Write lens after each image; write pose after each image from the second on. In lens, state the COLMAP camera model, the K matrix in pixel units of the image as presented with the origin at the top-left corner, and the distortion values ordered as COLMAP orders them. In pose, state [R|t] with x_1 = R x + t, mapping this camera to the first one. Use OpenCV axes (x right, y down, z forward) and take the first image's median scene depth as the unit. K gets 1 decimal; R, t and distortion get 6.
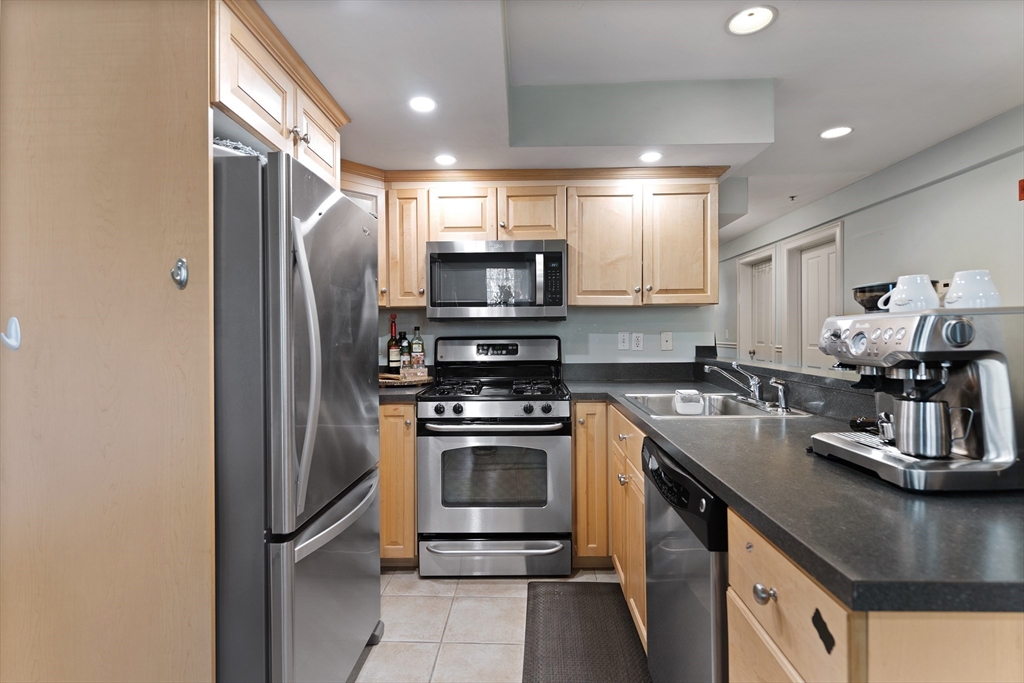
lens RADIAL K [[488.1, 0, 514.4], [0, 488.1, 340.8], [0, 0, 1]] dist [0.000420, 0.000749]
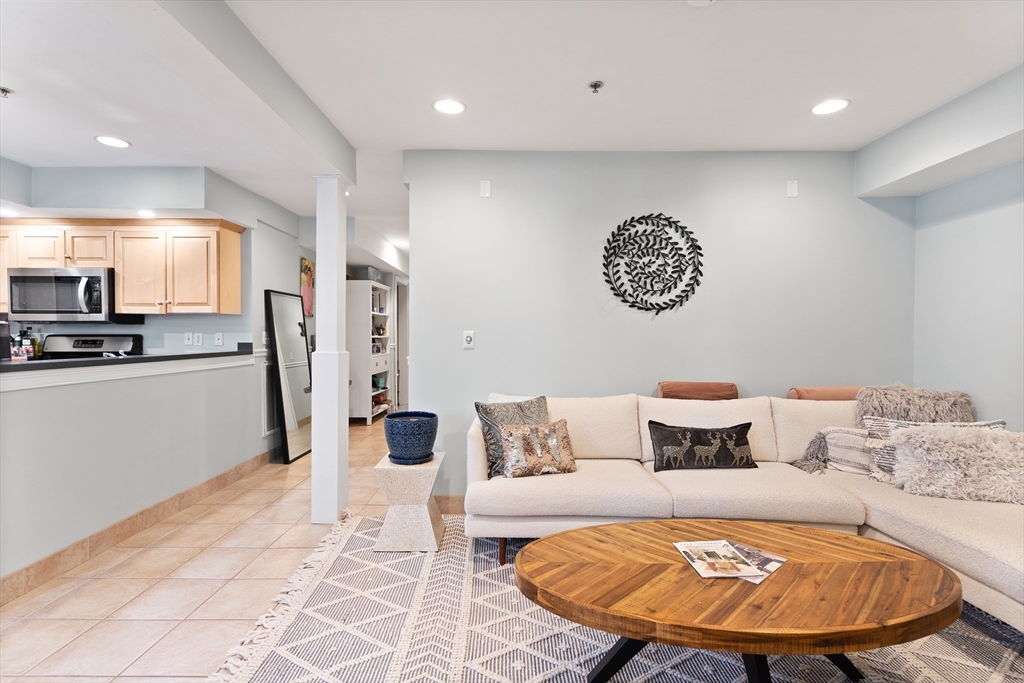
lens RADIAL K [[488.1, 0, 514.4], [0, 488.1, 340.8], [0, 0, 1]] dist [0.000420, 0.000749]
pose [[0.999416, 0.008085, 0.033213, 1.256991], [-0.007948, 0.999959, -0.004254, 0.005752], [-0.033246, 0.003987, 0.999439, -0.484180]]
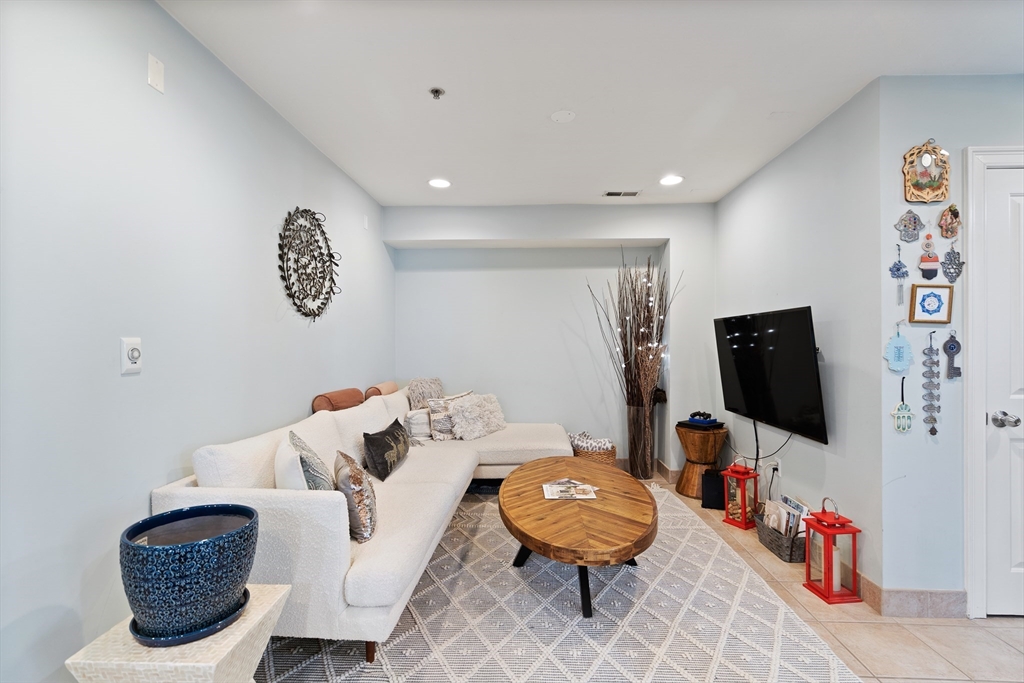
lens RADIAL K [[463.0, 0, 512.0], [0, 463.0, 341.5], [0, 0, 1]] dist [-0.001097, 0.000332]
pose [[0.012350, 0.009012, 0.999883, 0.609586], [0.015683, 0.999835, -0.009206, -0.005877], [-0.999801, 0.015795, 0.012207, 0.255942]]
